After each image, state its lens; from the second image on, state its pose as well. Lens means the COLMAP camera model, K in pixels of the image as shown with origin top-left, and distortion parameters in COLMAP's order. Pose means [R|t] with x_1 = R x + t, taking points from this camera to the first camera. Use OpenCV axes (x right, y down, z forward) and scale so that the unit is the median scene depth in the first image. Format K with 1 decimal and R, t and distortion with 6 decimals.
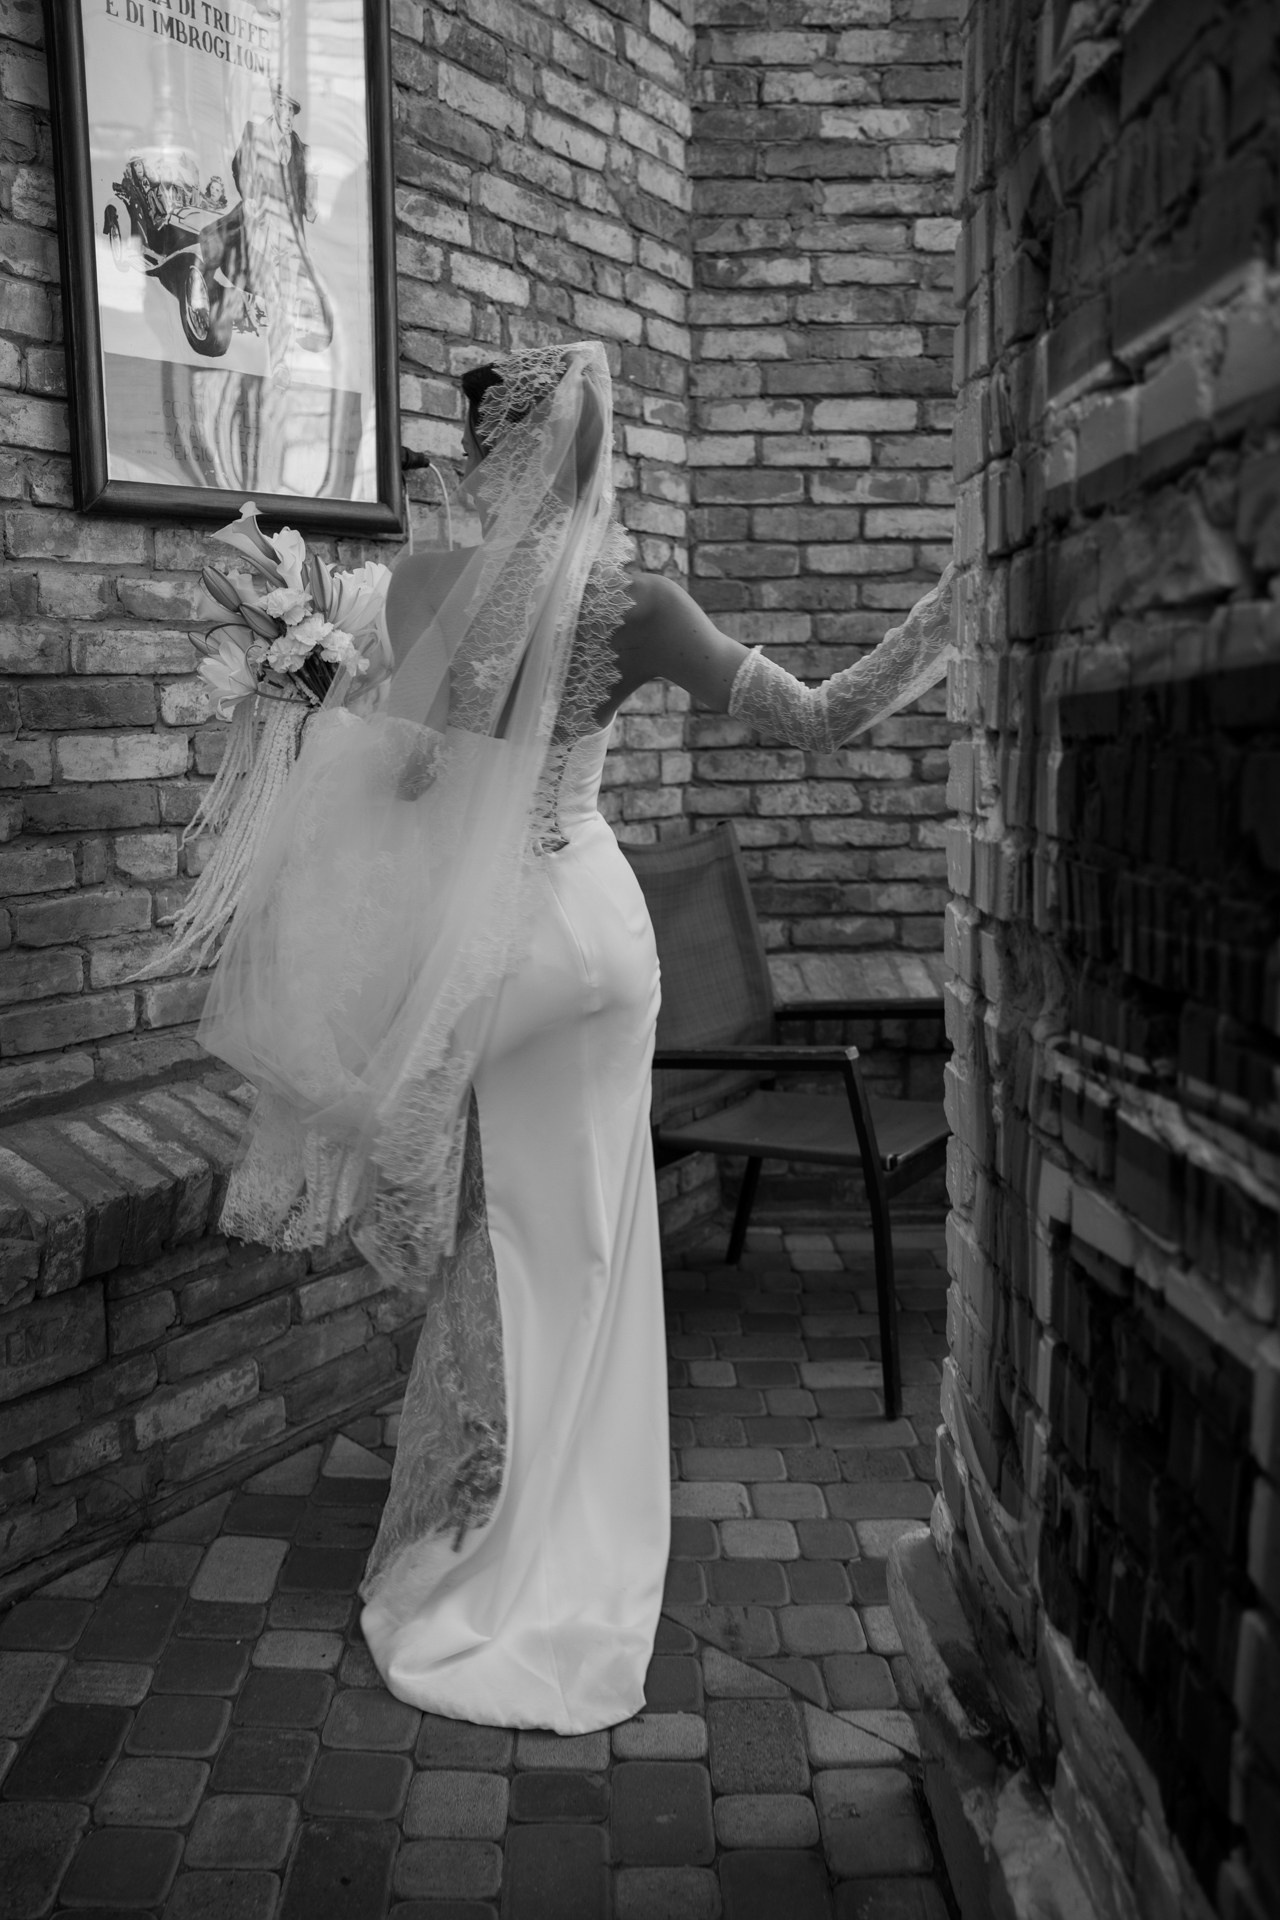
lens RADIAL K [[1671.8, 0, 567.6], [0, 1671.8, 977.9], [0, 0, 1]] dist [-0.041101, 0.008424]
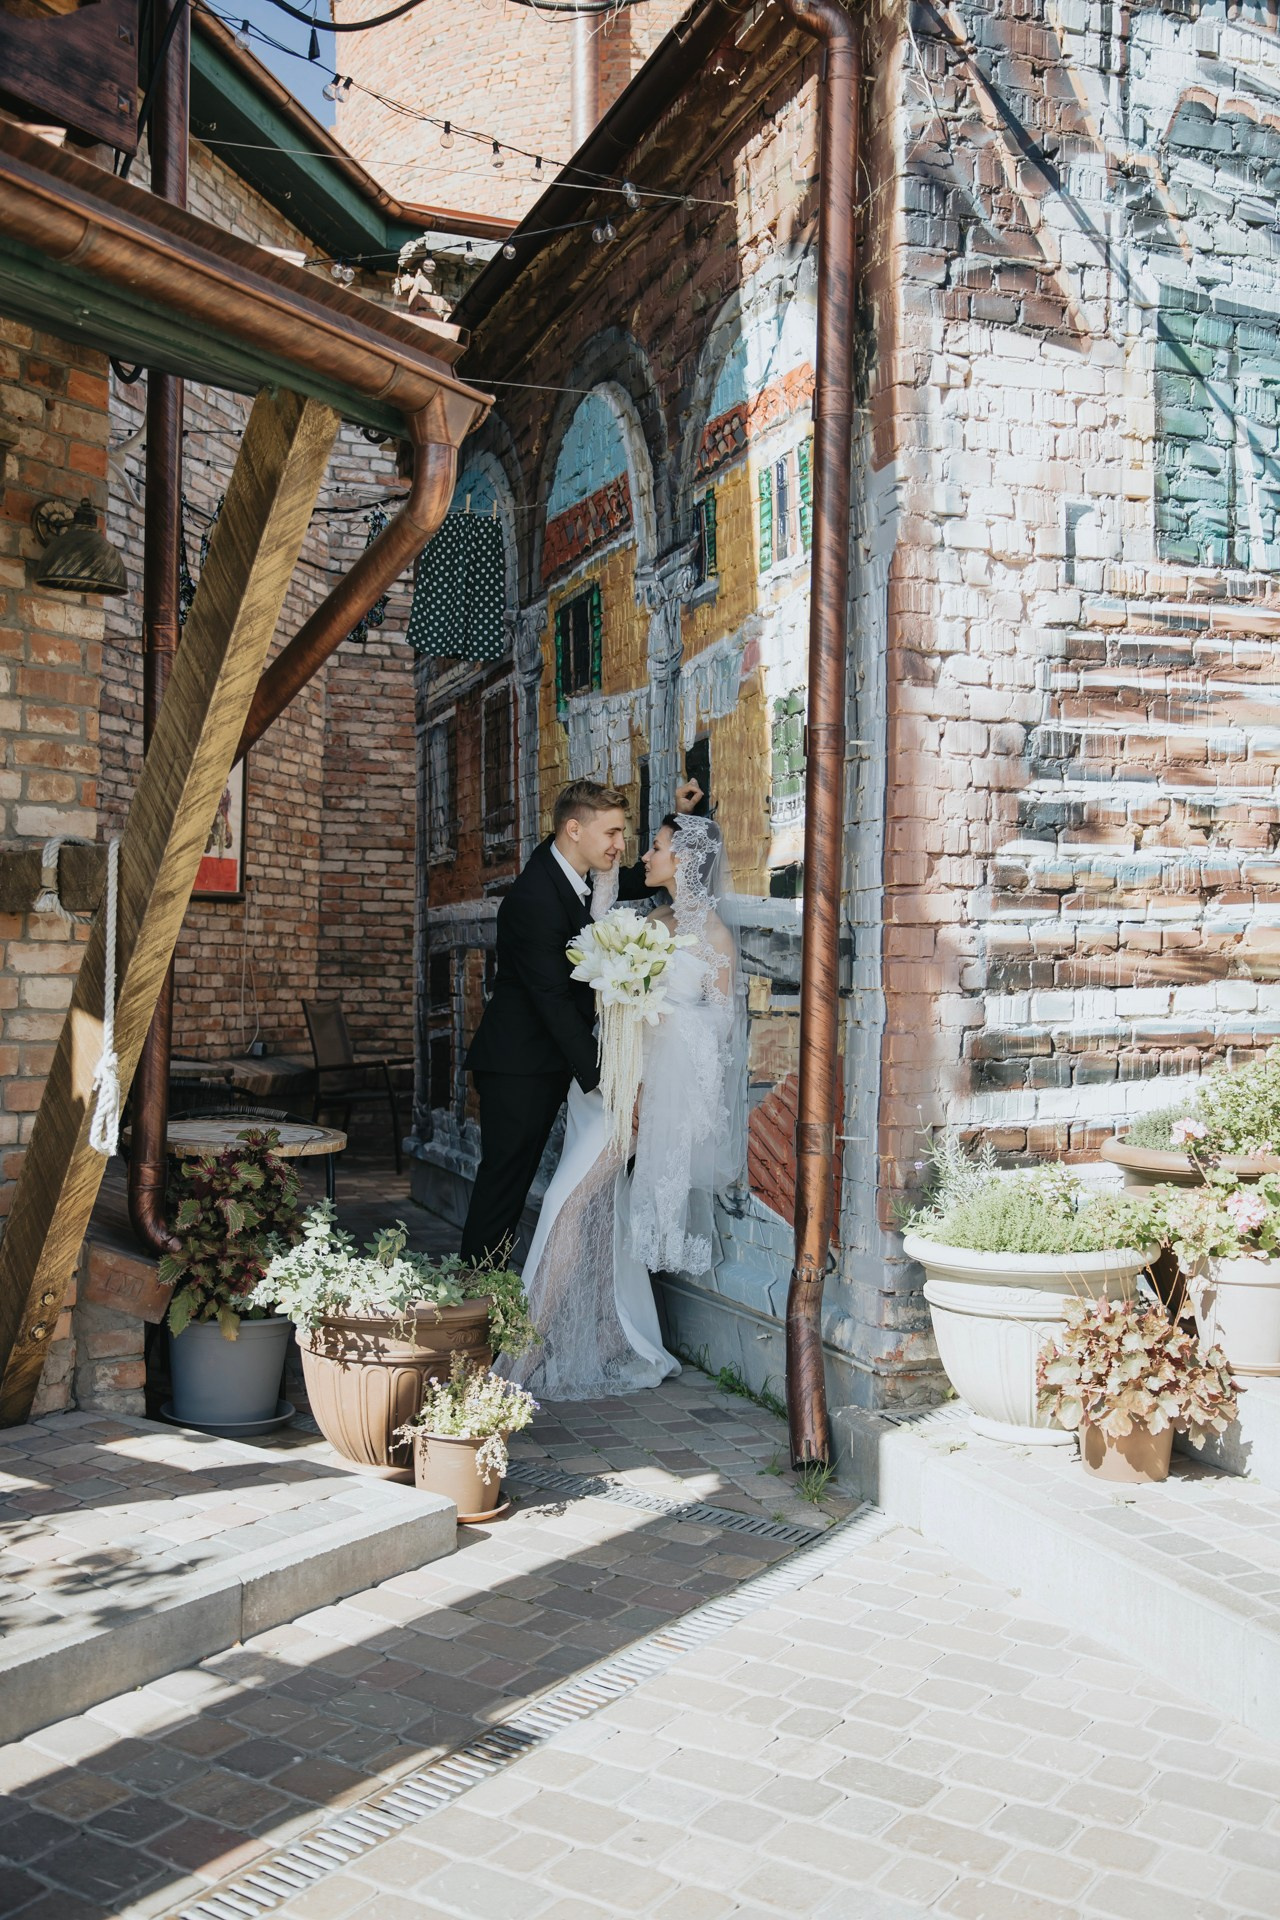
lens RADIAL K [[2034.2, 0, 633.7], [0, 2034.2, 958.7], [0, 0, 1]] dist [0.001041, 0.000000]
pose [[0.946146, 0.033321, 0.322020, -0.524489], [0.022973, 0.985271, -0.169449, 0.421021], [-0.322924, 0.167721, 0.931445, -2.309979]]
